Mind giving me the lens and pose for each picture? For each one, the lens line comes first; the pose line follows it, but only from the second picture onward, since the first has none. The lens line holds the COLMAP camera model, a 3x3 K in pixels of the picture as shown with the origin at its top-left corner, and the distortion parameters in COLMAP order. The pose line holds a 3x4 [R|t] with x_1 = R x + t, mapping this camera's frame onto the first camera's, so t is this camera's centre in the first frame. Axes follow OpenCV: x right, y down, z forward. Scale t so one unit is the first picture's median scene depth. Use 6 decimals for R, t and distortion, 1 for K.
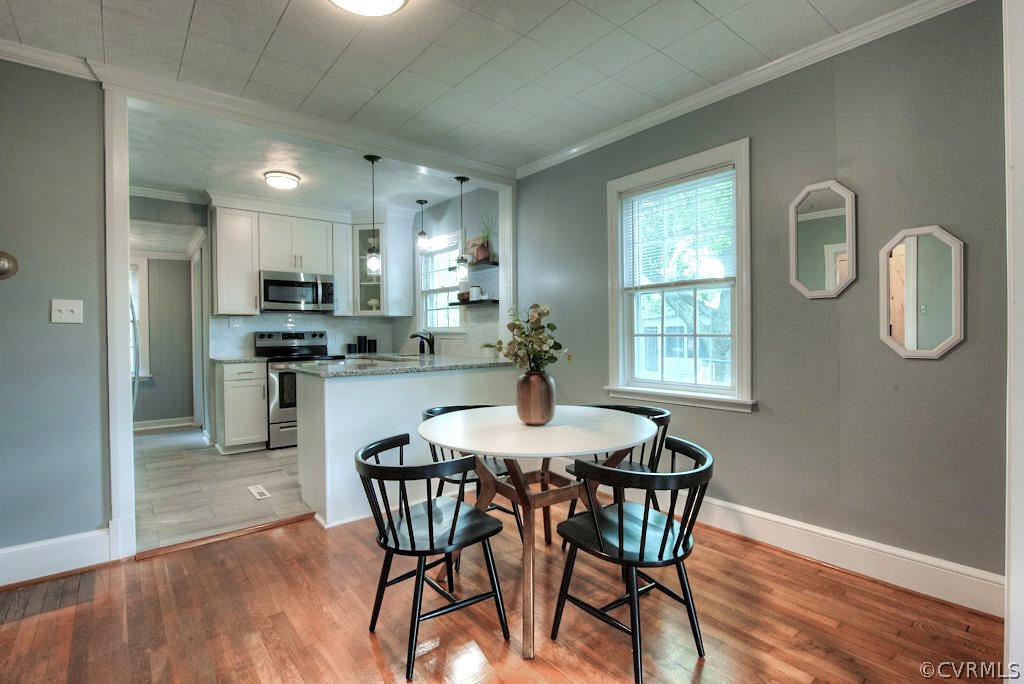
lens RADIAL K [[479.8, 0, 513.6], [0, 479.8, 339.2], [0, 0, 1]] dist [-0.007792, -0.003271]
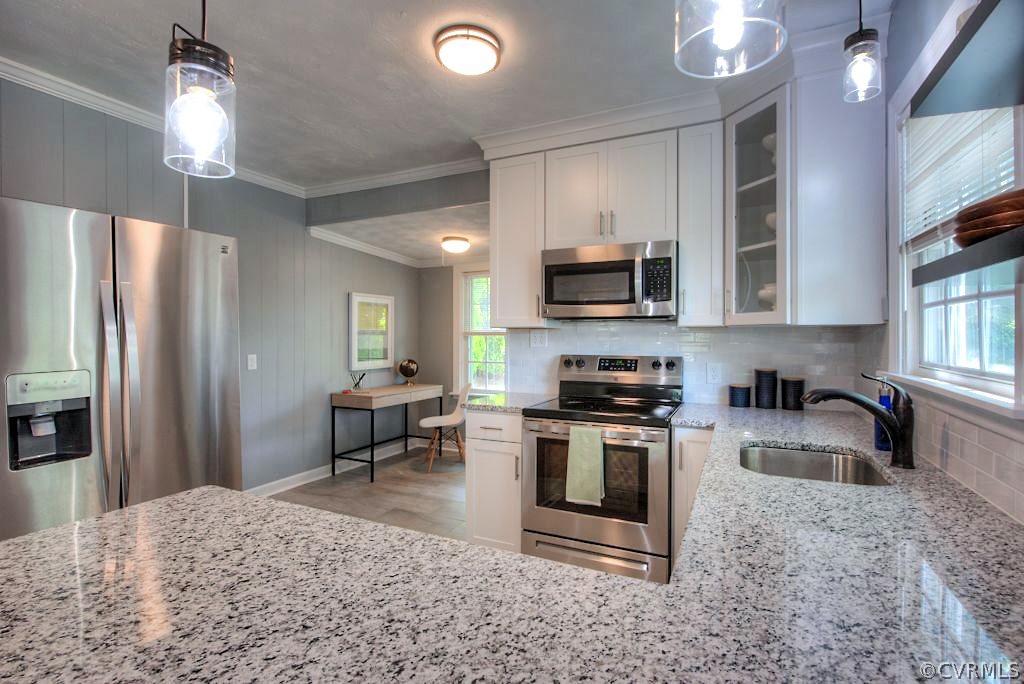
lens RADIAL K [[479.8, 0, 514.1], [0, 479.8, 337.1], [0, 0, 1]] dist [-0.007792, -0.003271]
pose [[0.425067, 0.013968, -0.905054, -0.020647], [-0.018297, 0.999809, 0.006837, -0.042994], [0.904977, 0.013654, 0.425242, 0.723111]]
